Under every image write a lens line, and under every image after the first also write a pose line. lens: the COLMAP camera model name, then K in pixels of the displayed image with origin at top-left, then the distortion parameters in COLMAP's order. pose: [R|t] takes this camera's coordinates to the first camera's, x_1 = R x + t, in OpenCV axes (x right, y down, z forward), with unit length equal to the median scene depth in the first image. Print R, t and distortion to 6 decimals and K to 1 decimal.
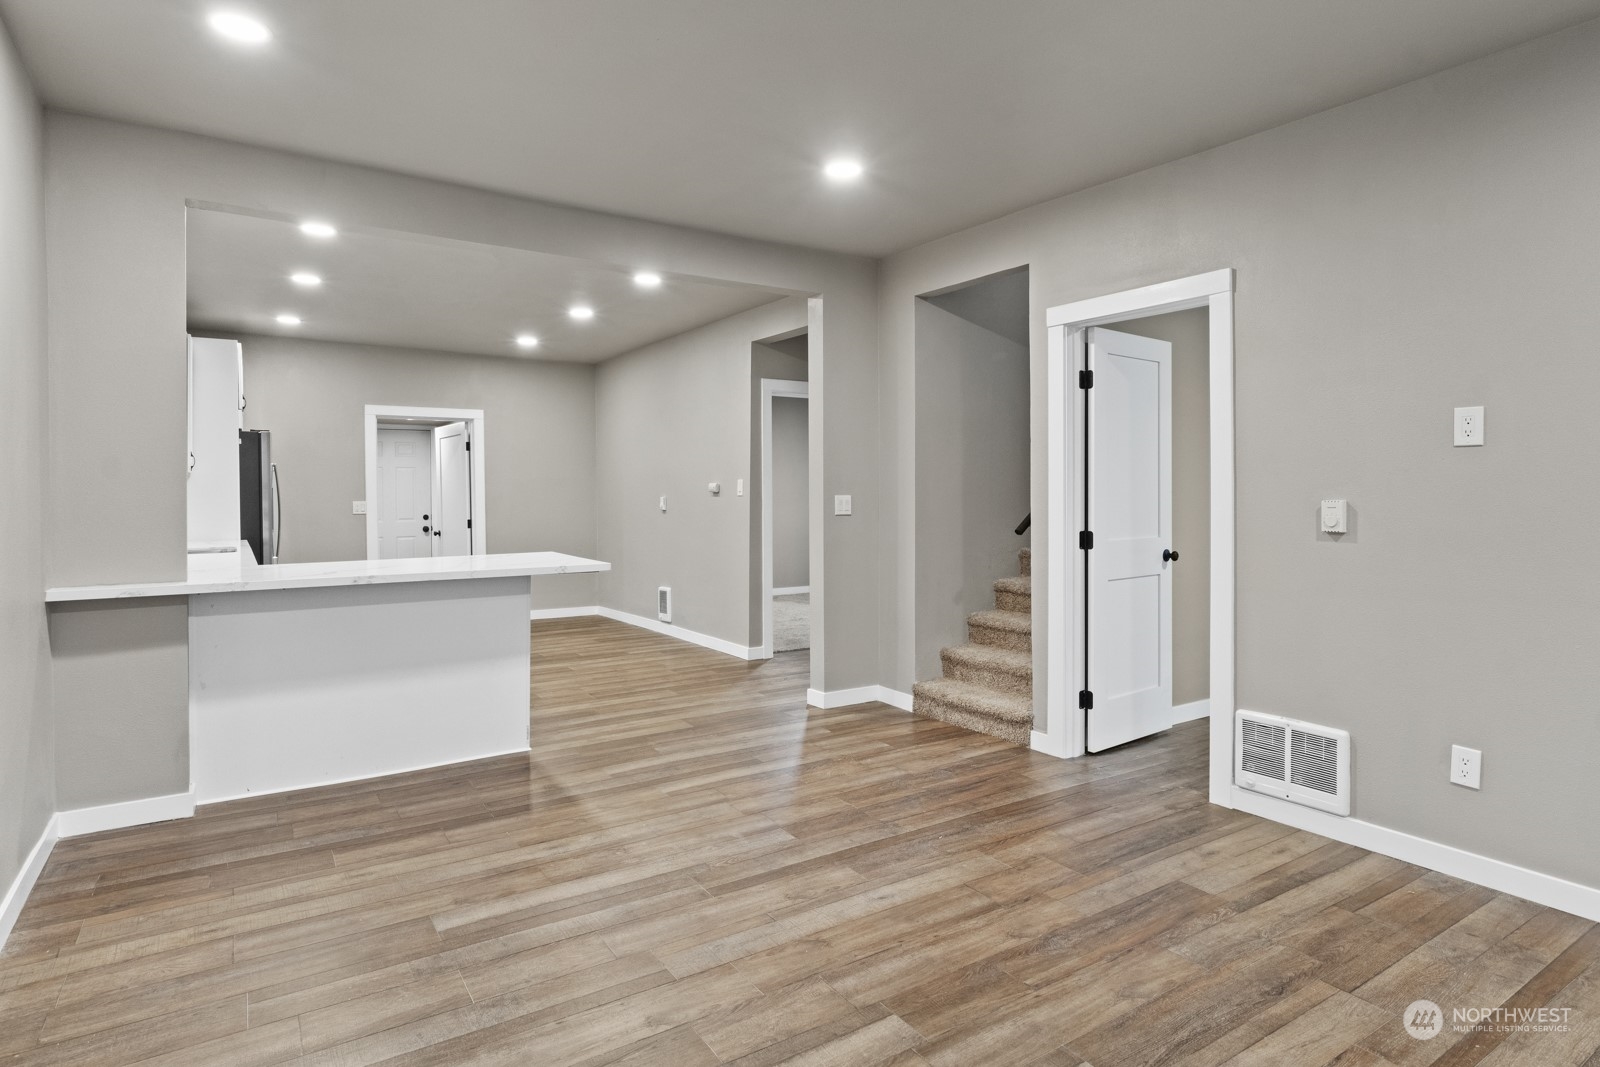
lens RADIAL K [[863.1, 0, 798.7], [0, 863.1, 491.5], [0, 0, 1]] dist [-0.001044, -0.000584]
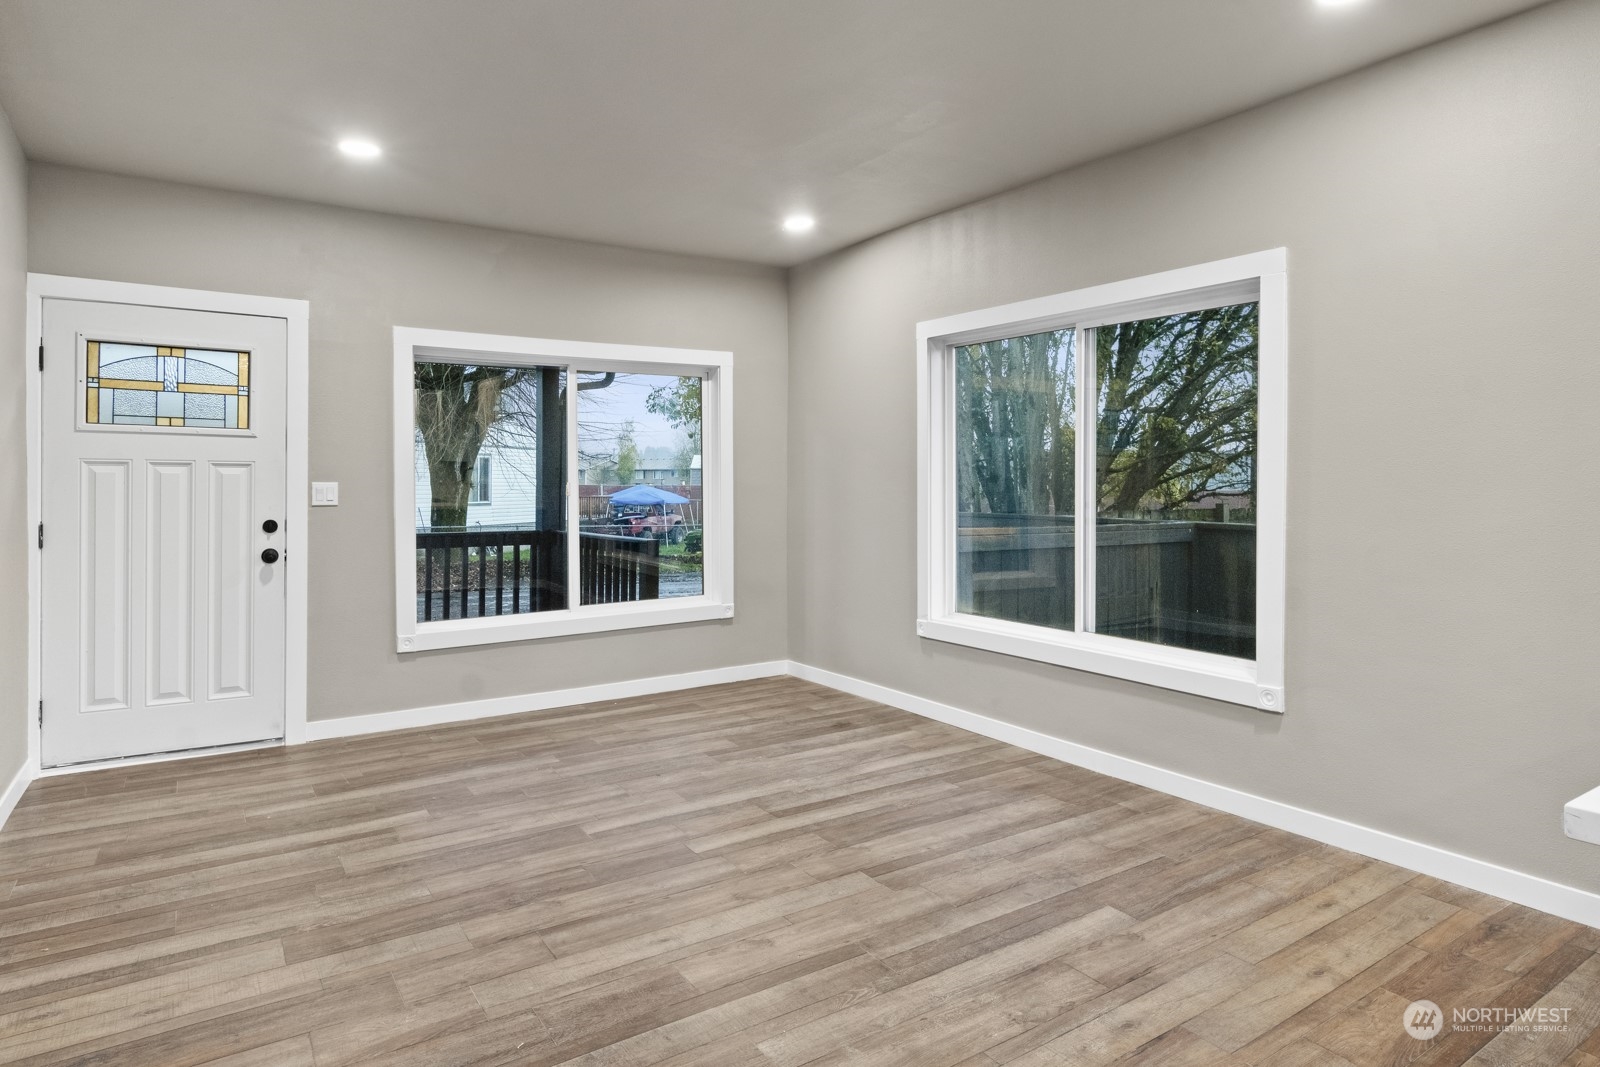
lens RADIAL K [[923.2, 0, 798.9], [0, 923.2, 480.3], [0, 0, 1]] dist [-0.002059, -0.001970]
pose [[-0.999921, 0.002492, -0.012337, -0.029709], [0.002552, 0.999985, -0.004886, 0.002598], [0.012325, -0.004917, -0.999912, 1.849138]]
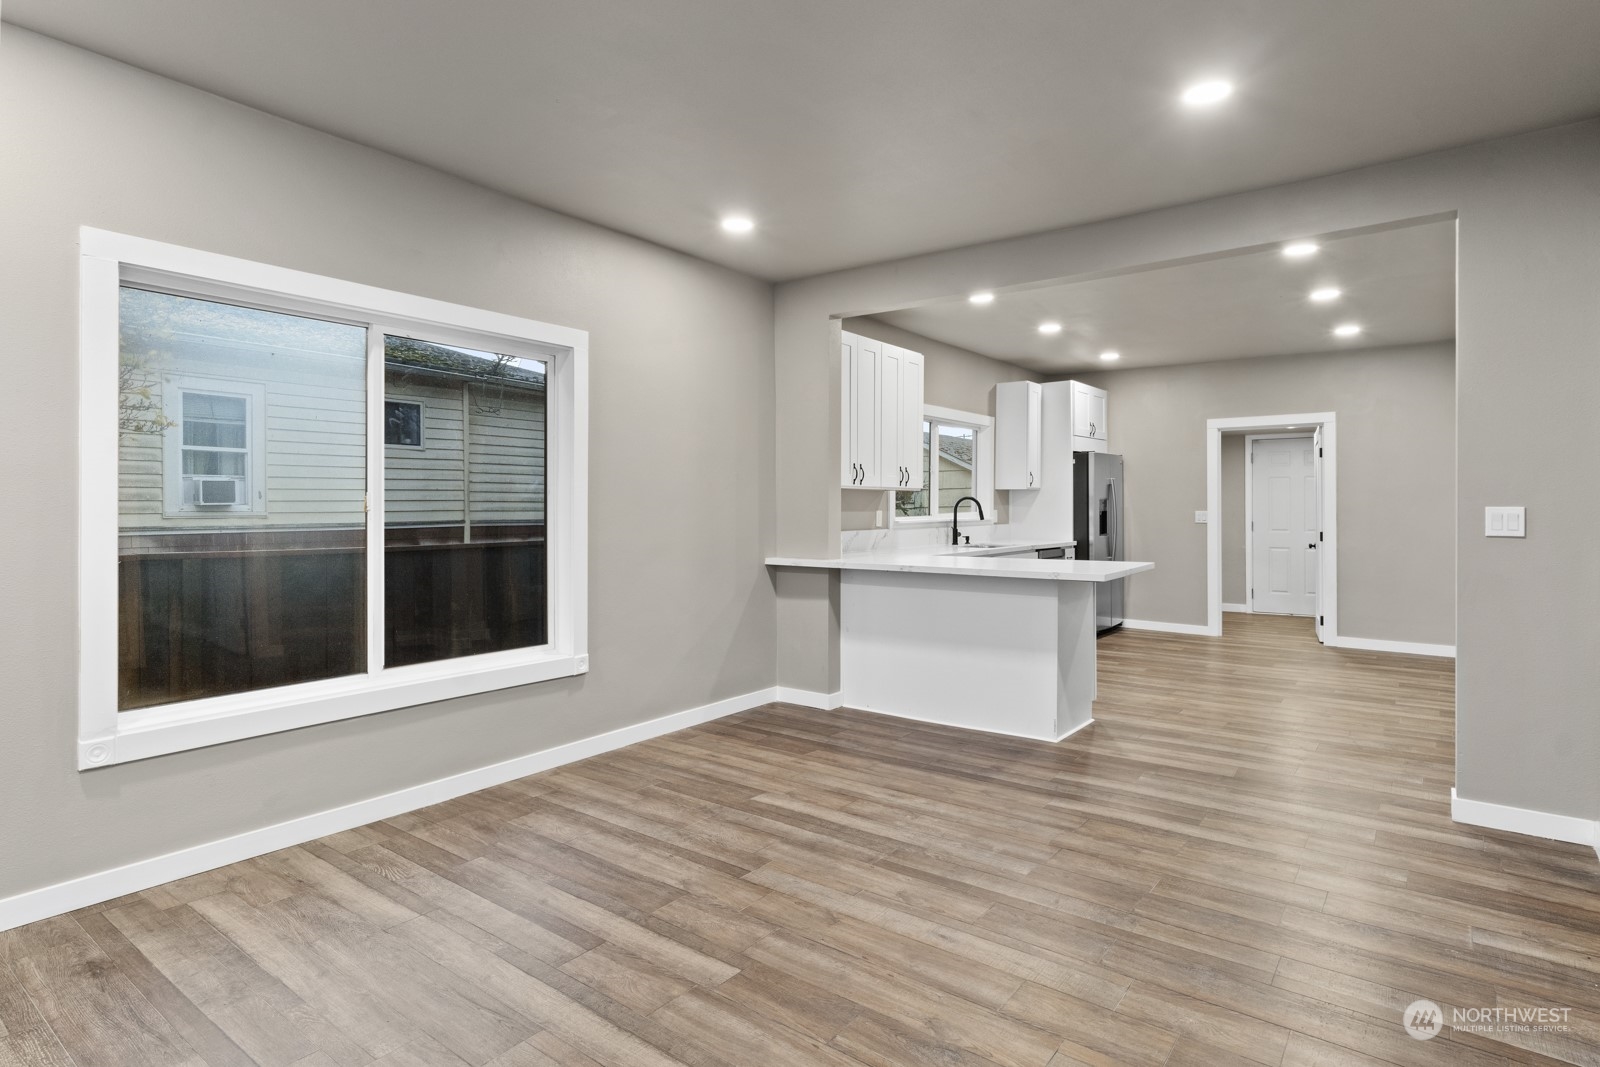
lens RADIAL K [[842.7, 0, 796.9], [0, 842.7, 501.1], [0, 0, 1]] dist [0.000291, 0.000679]
pose [[0.339544, -0.002256, -0.940587, 0.856237], [0.002416, 0.999996, -0.001526, -0.000562], [0.940587, -0.001755, 0.339548, 0.512626]]
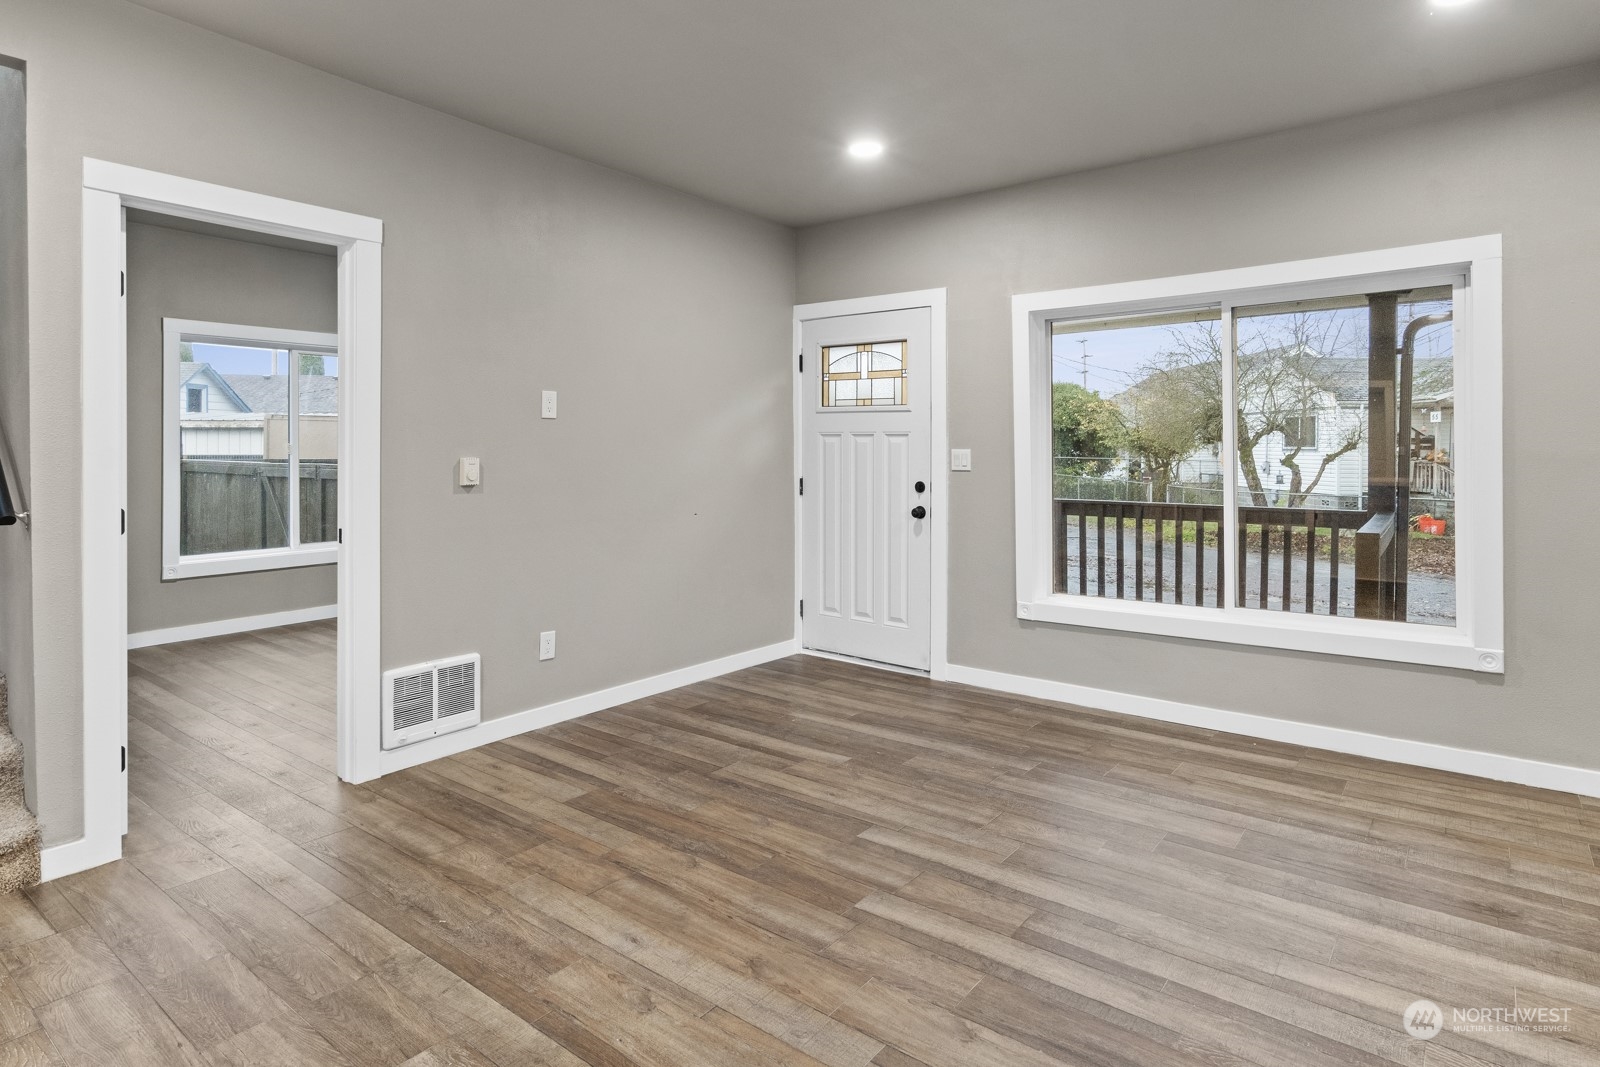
lens RADIAL K [[874.9, 0, 802.0], [0, 874.9, 451.3], [0, 0, 1]] dist [-0.003909, -0.001240]
pose [[-0.325464, 0.000084, 0.945554, -0.709676], [-0.001432, 0.999999, -0.000581, 0.001507], [-0.945553, -0.001543, -0.325464, 1.061911]]
